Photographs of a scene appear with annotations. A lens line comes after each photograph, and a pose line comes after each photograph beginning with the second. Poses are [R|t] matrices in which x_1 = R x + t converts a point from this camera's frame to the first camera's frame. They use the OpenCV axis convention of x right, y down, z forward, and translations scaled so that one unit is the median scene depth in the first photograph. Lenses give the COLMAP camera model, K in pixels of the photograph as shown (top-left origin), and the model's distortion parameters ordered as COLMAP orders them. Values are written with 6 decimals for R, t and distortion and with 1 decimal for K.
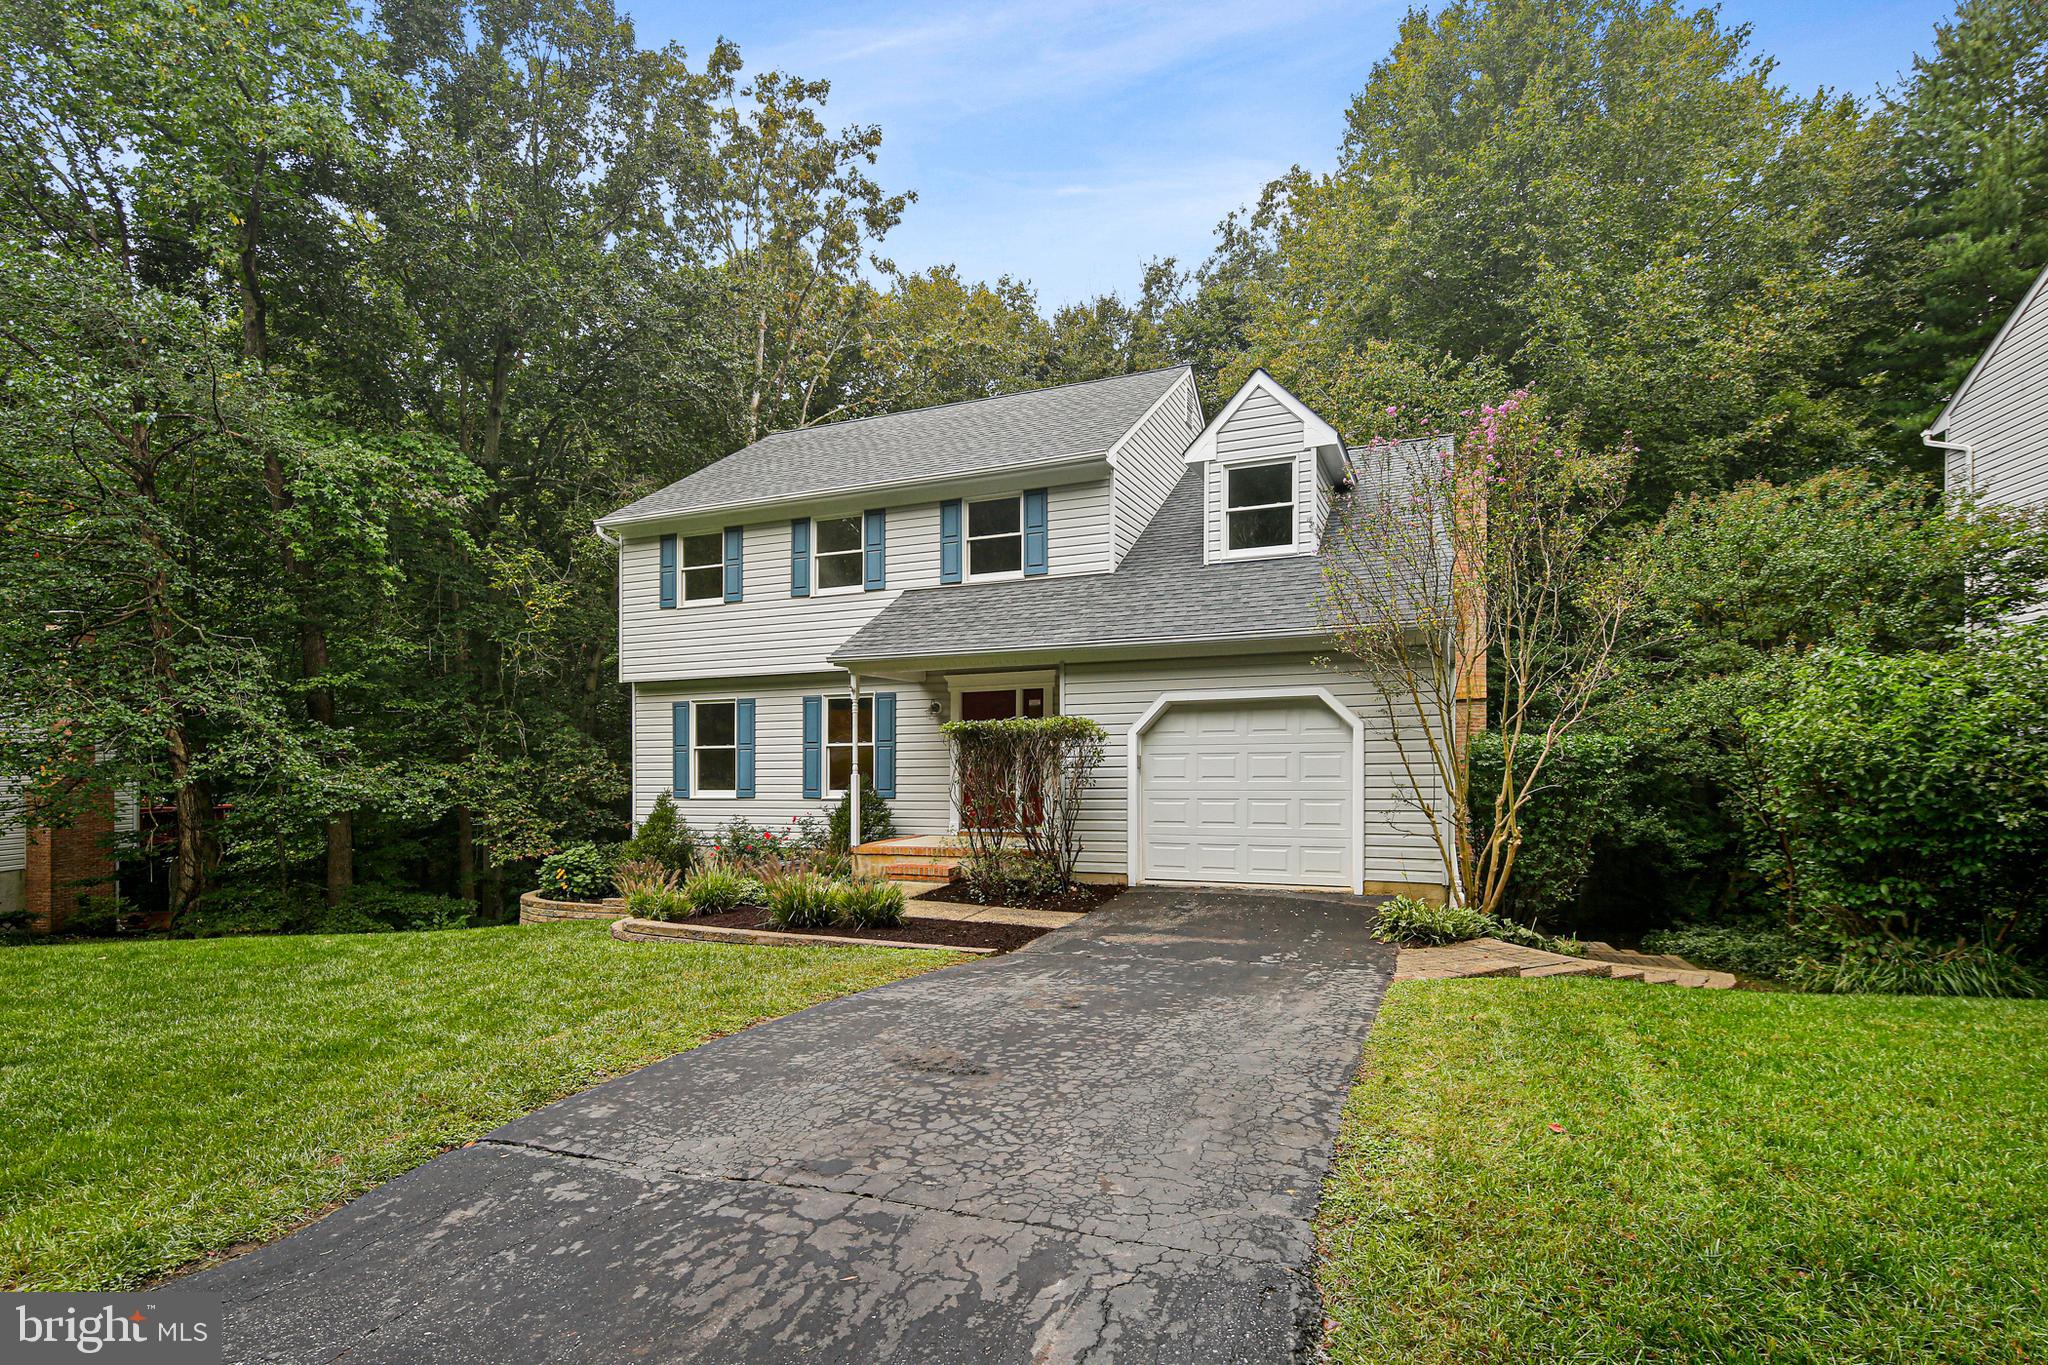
lens RADIAL K [[1006.1, 0, 998.2], [0, 1006.1, 710.7], [0, 0, 1]] dist [0.006575, -0.003557]
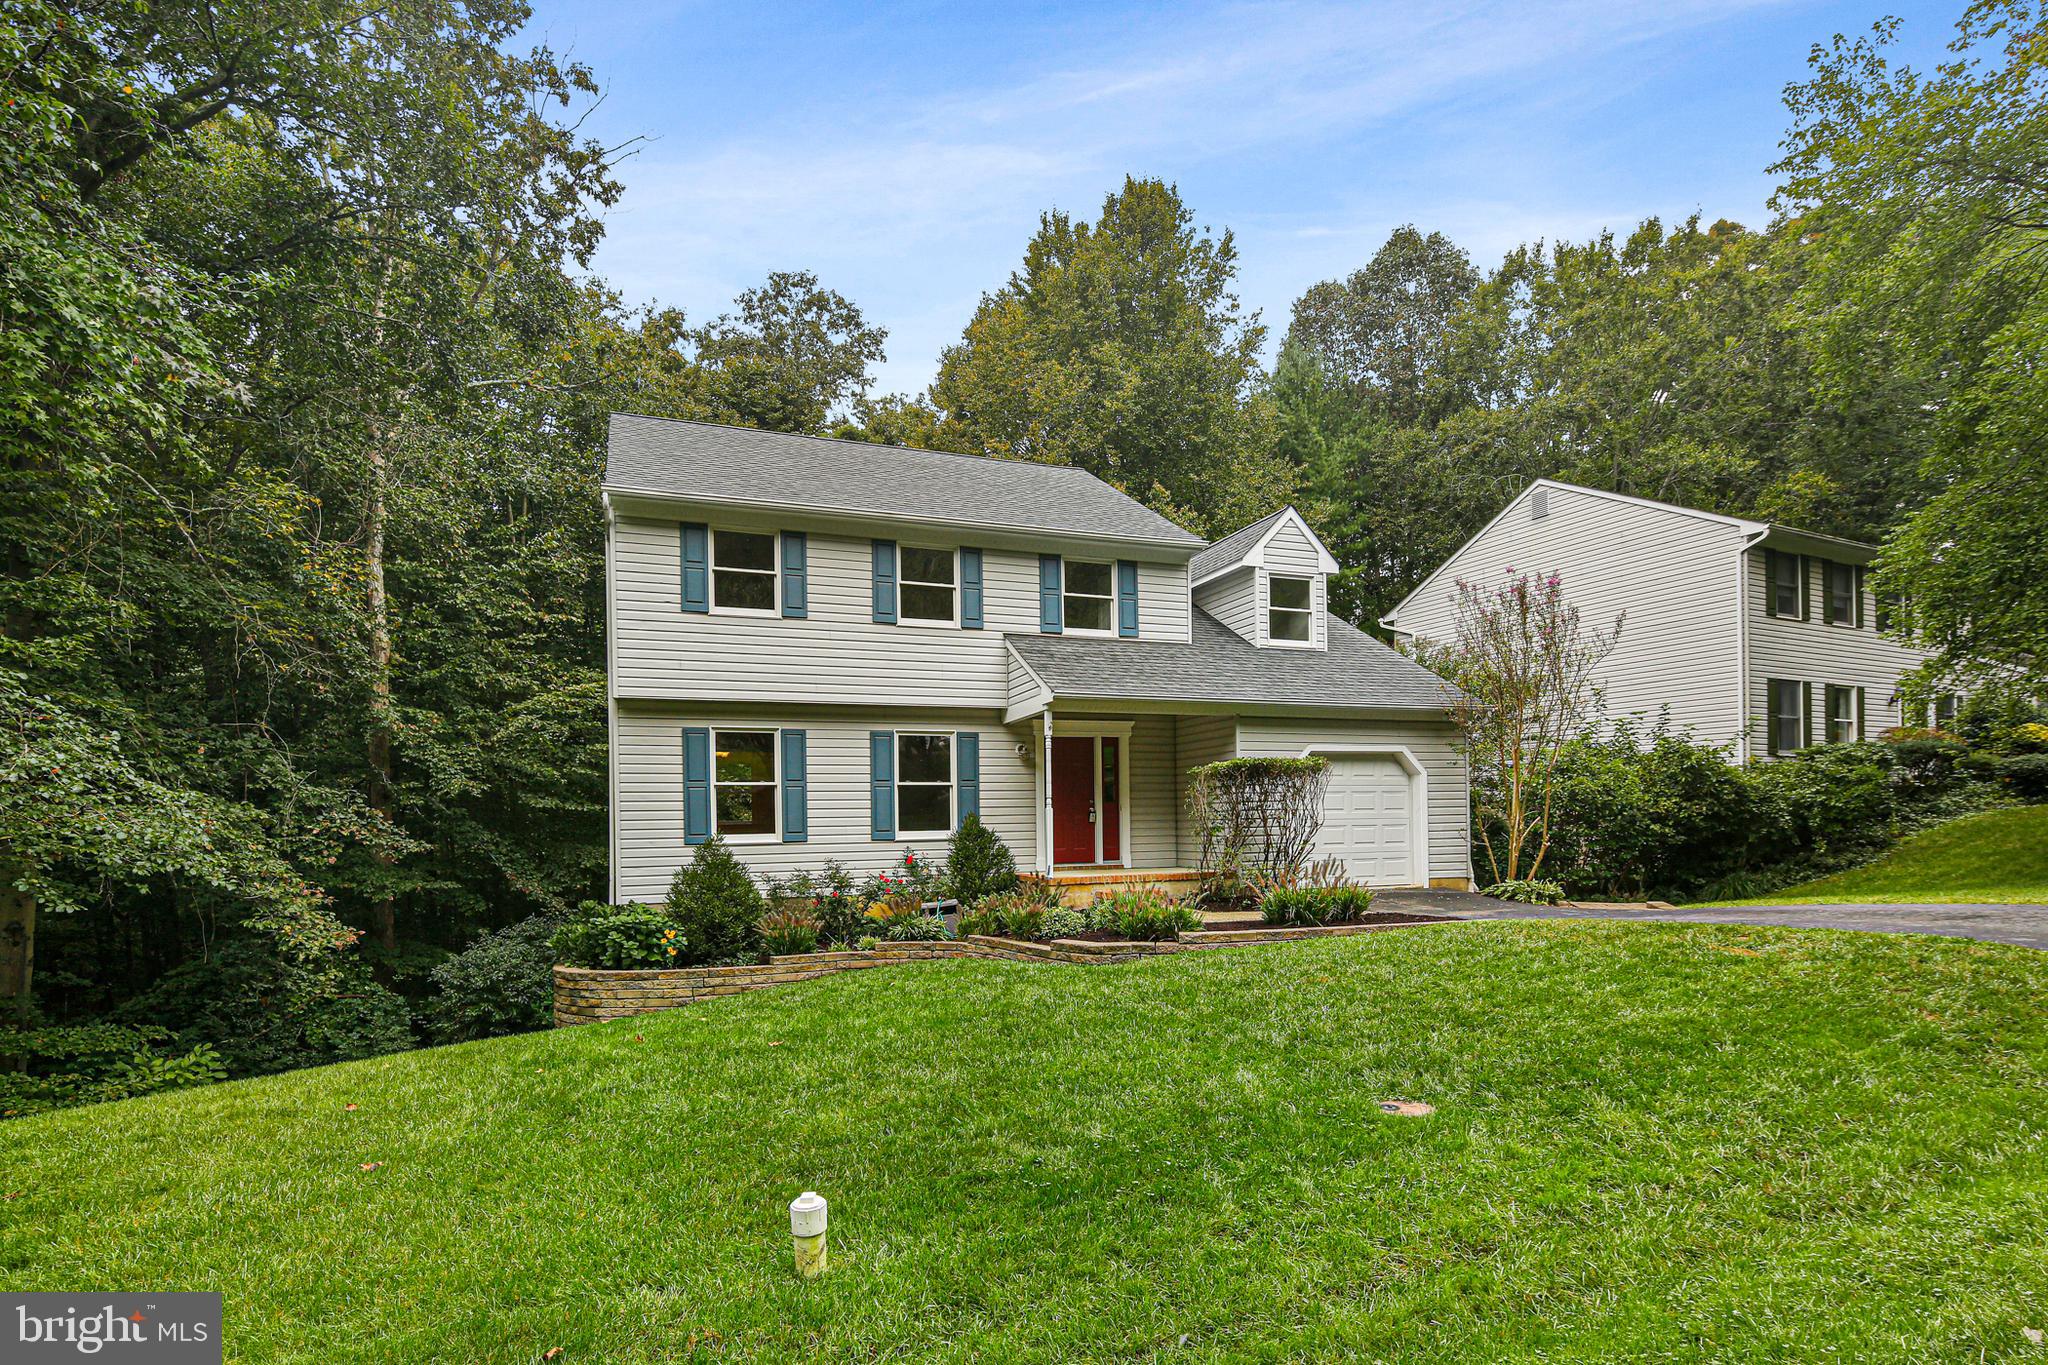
lens RADIAL K [[1006.1, 0, 1035.0], [0, 1006.1, 784.9], [0, 0, 1]] dist [0.006575, -0.003557]
pose [[0.720906, 0.030674, 0.692354, -0.771867], [-0.023633, 0.999527, -0.019676, 0.053491], [-0.692630, -0.002178, 0.721290, 0.241805]]
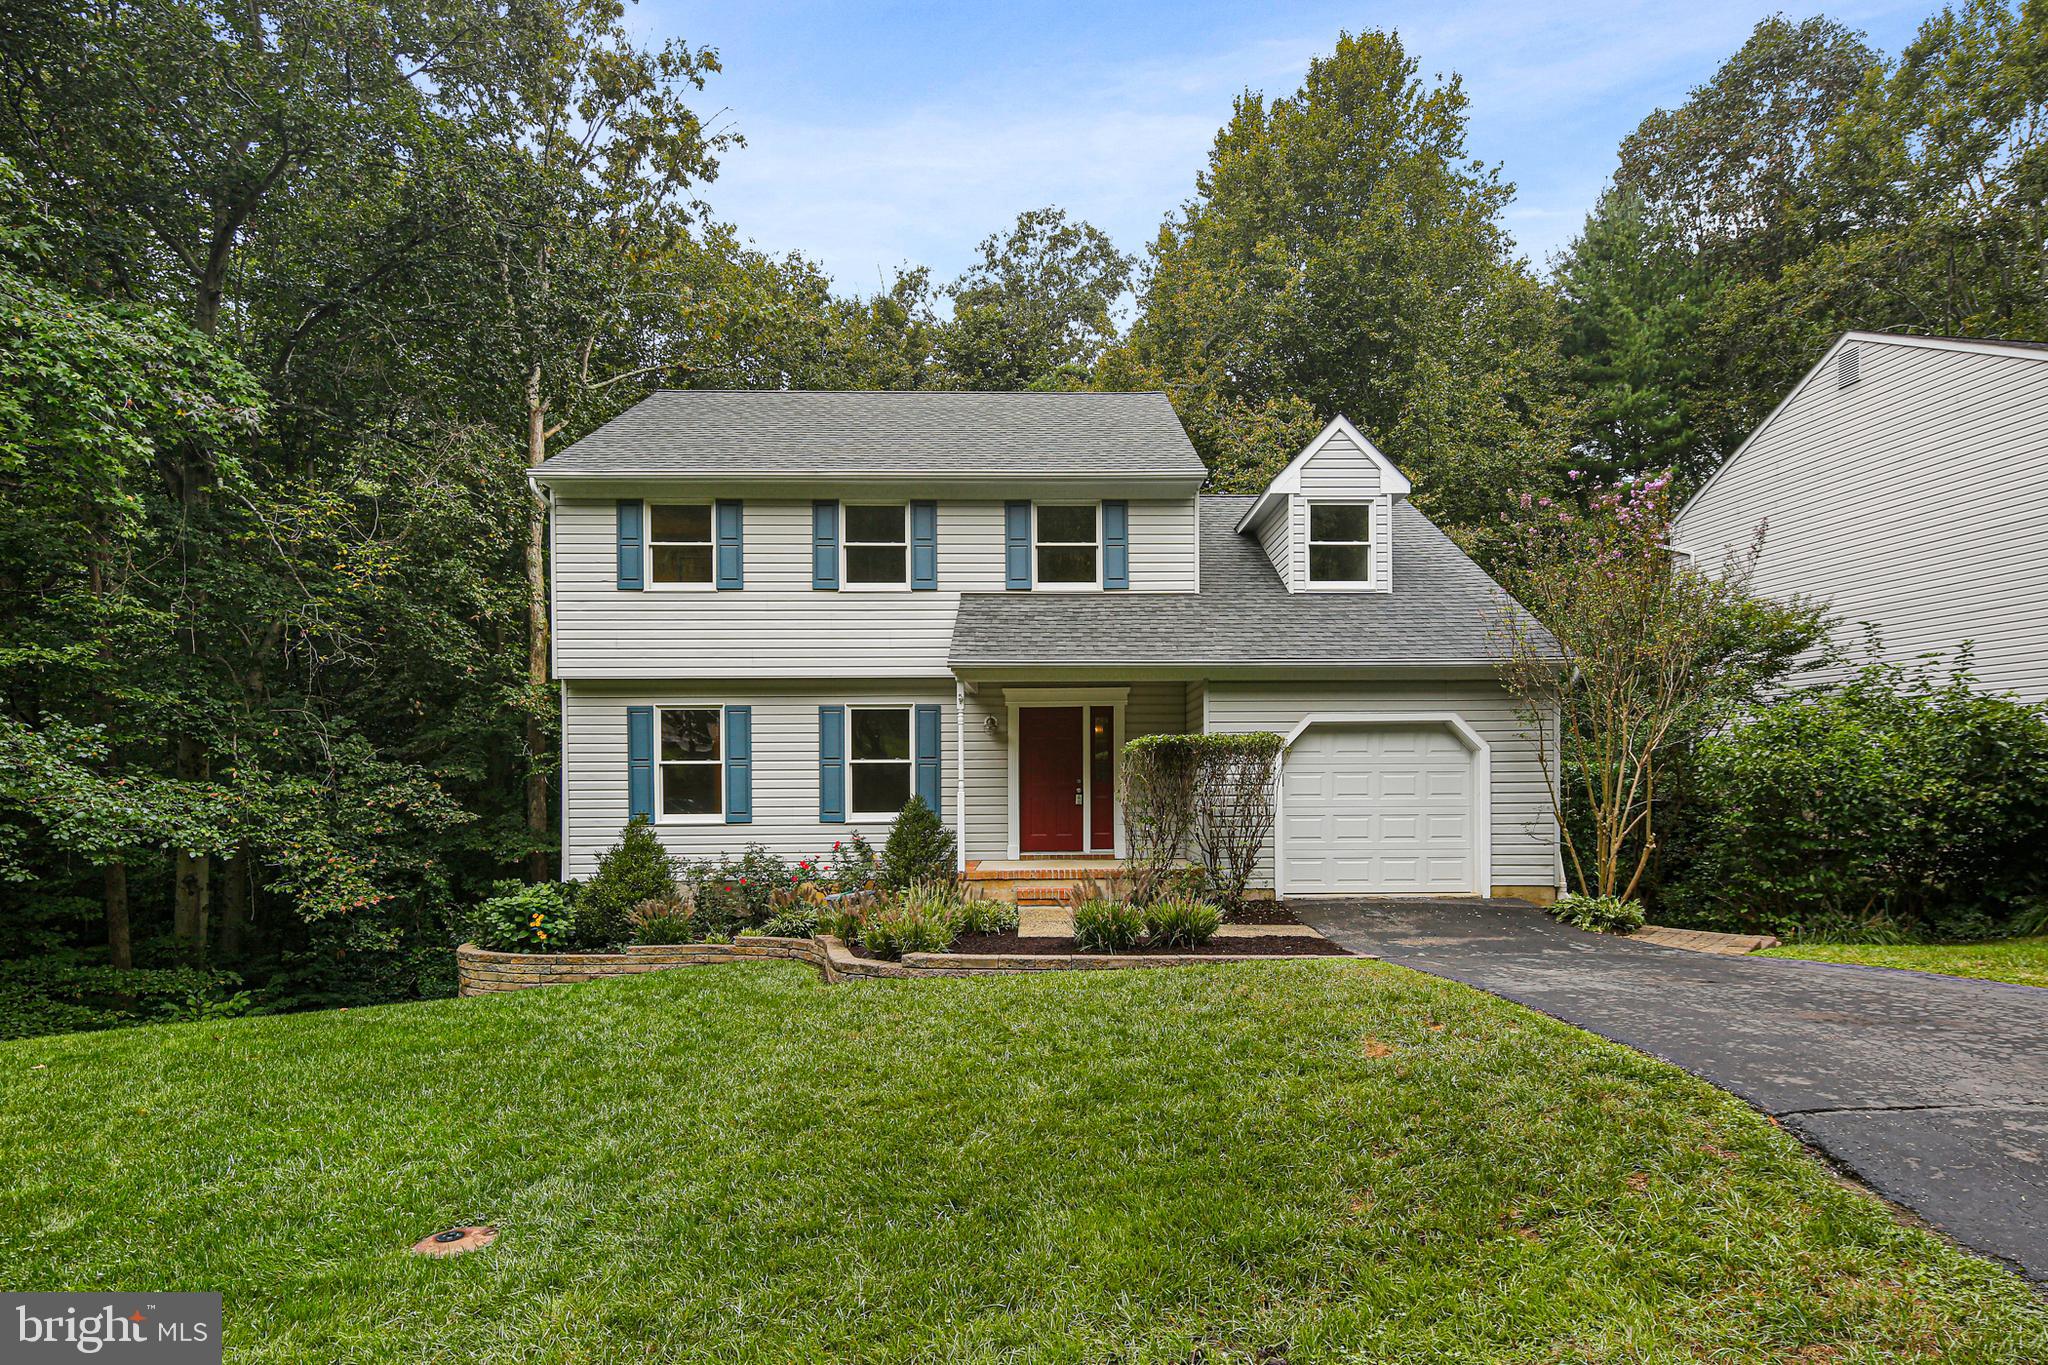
lens RADIAL K [[1066.0, 0, 1031.6], [0, 1066.0, 756.8], [0, 0, 1]] dist [0.006586, -0.004905]
pose [[0.909138, 0.020377, 0.415997, -0.434167], [-0.024597, 0.999686, 0.004787, 0.022510], [-0.415769, -0.014584, 0.909354, 0.092791]]
